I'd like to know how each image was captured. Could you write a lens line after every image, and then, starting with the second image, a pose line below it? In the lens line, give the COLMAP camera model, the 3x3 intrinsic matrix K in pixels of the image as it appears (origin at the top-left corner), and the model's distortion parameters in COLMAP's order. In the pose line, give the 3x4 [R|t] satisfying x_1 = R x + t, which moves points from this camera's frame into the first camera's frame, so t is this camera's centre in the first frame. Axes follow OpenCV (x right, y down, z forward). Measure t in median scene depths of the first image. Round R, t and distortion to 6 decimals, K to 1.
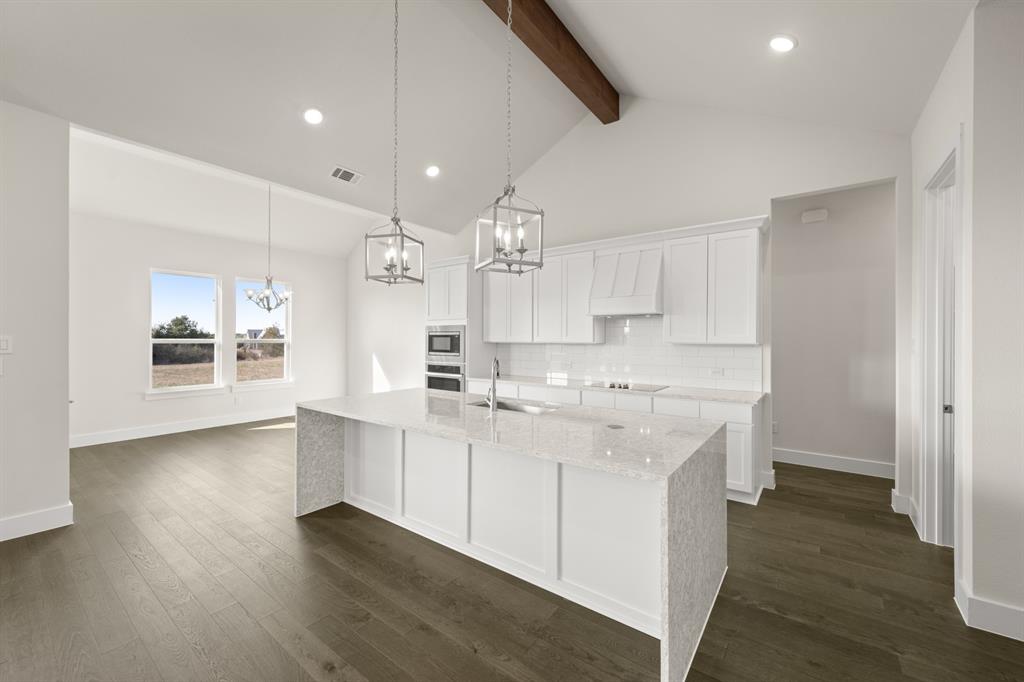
lens RADIAL K [[404.0, 0, 515.9], [0, 404.0, 338.1], [0, 0, 1]] dist [0.001811, -0.000074]
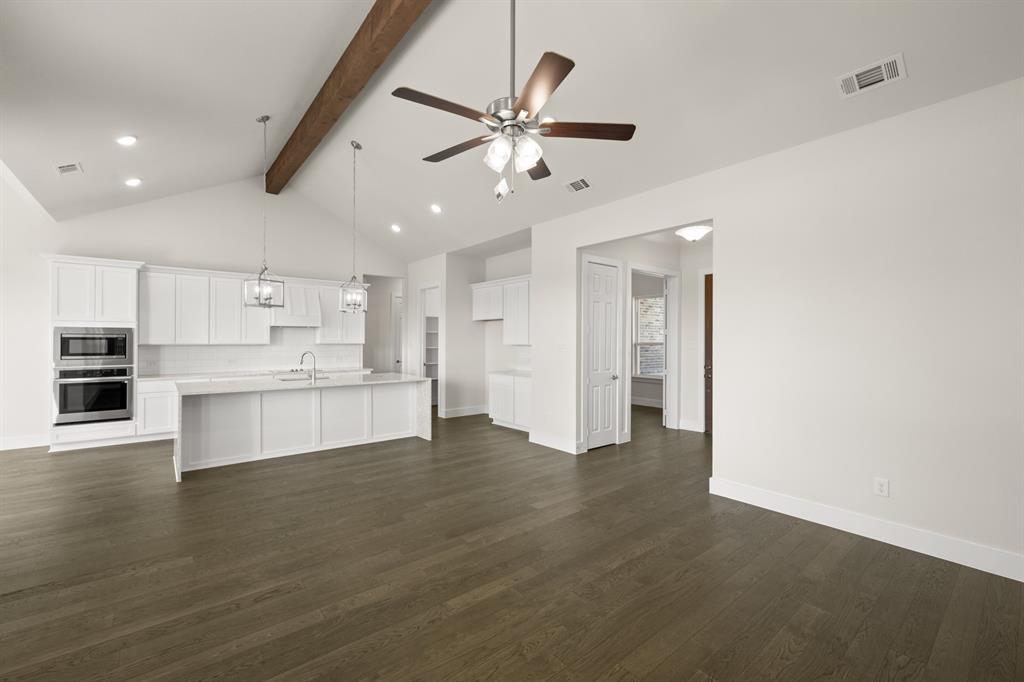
lens RADIAL K [[426.2, 0, 512.0], [0, 426.2, 341.0], [0, 0, 1]] dist [-0.000077, -0.000175]
pose [[0.246903, -0.004446, 0.969030, -1.155889], [-0.005243, 0.999969, 0.005924, -0.013150], [-0.969026, -0.006543, 0.246872, -0.256803]]
